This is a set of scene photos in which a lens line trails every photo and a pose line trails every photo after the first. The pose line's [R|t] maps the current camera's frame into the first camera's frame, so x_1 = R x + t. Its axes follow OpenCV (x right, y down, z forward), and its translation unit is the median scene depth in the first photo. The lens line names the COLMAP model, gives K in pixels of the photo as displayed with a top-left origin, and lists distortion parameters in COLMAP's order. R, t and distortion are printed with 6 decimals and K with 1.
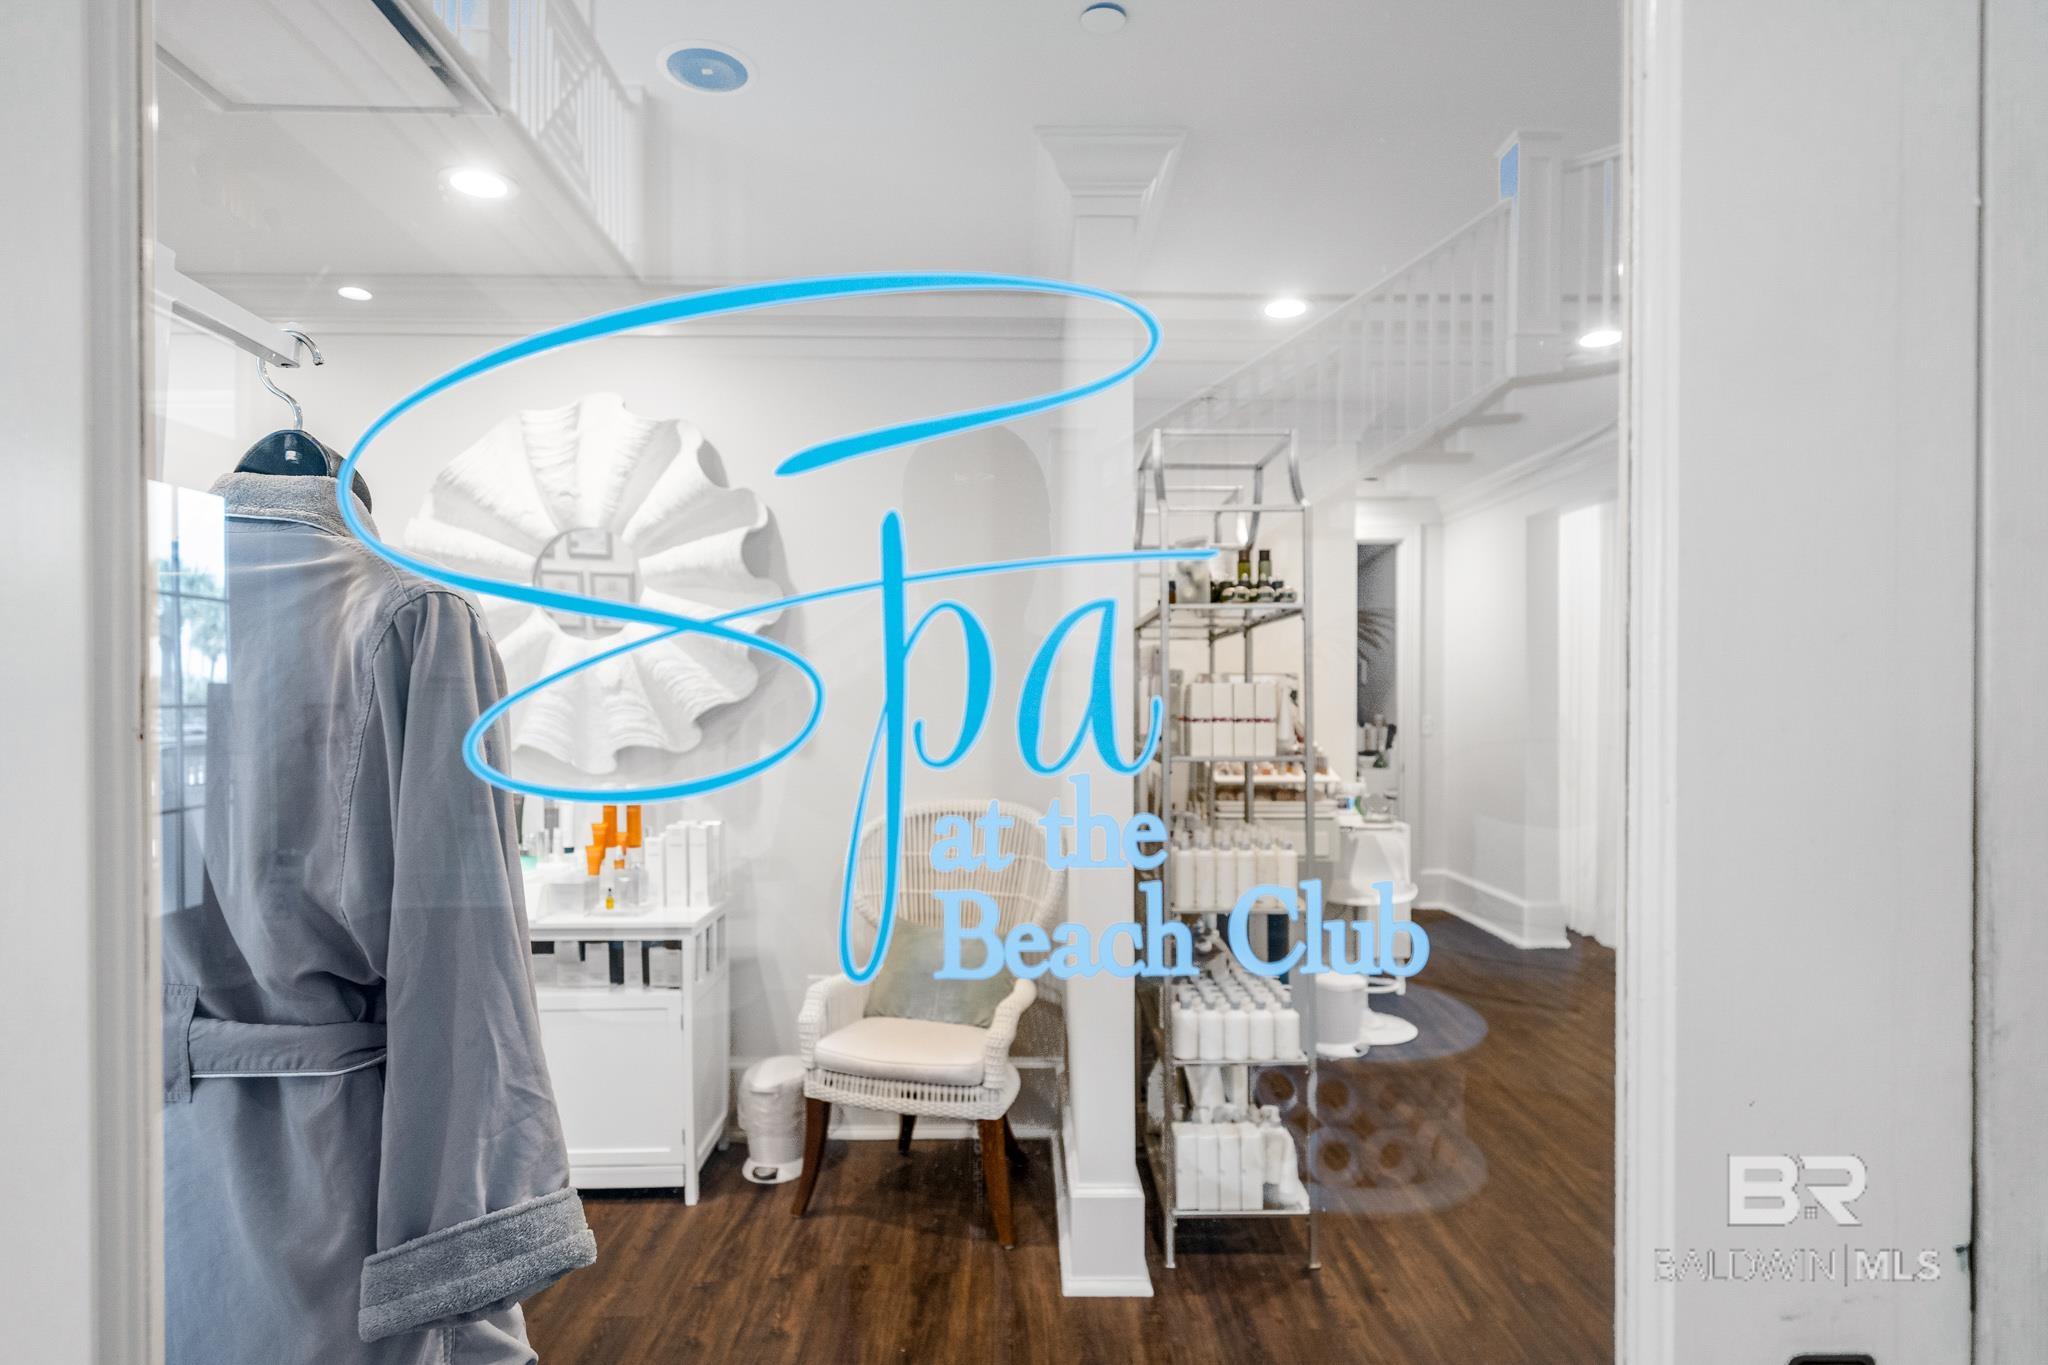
lens RADIAL K [[1119.1, 0, 1019.5], [0, 1119.1, 698.6], [0, 0, 1]] dist [0.001850, -0.000008]
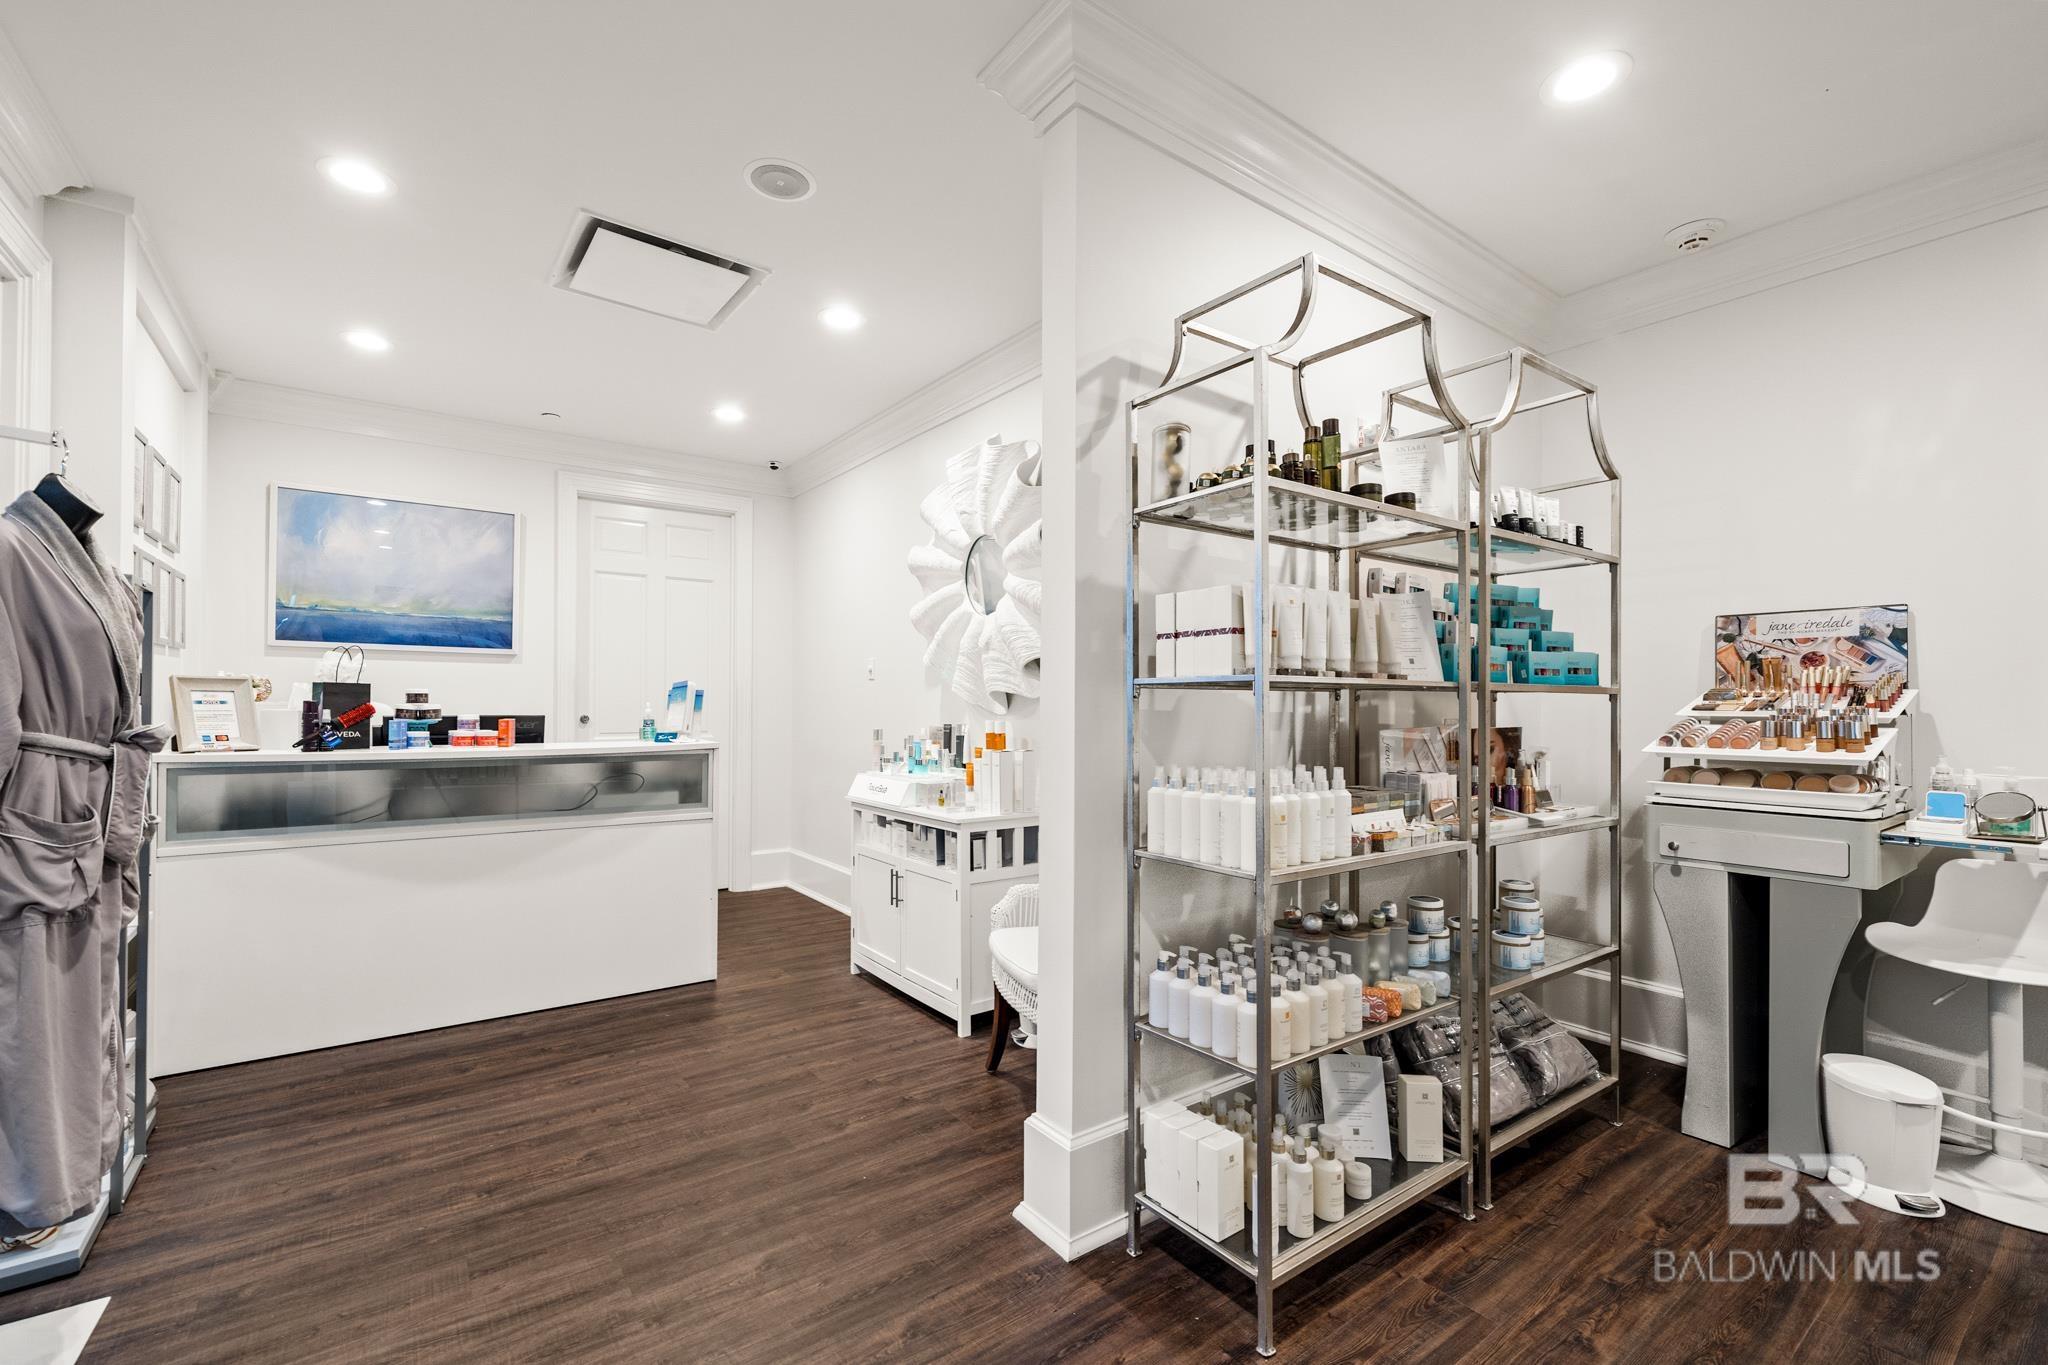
lens RADIAL K [[863.2, 0, 1027.1], [0, 863.2, 695.2], [0, 0, 1]] dist [-0.000315, 0.000239]
pose [[0.579209, -0.004467, -0.815167, 0.575772], [-0.010596, 0.999859, -0.013007, 0.066683], [0.815110, 0.016171, 0.579080, 0.475418]]
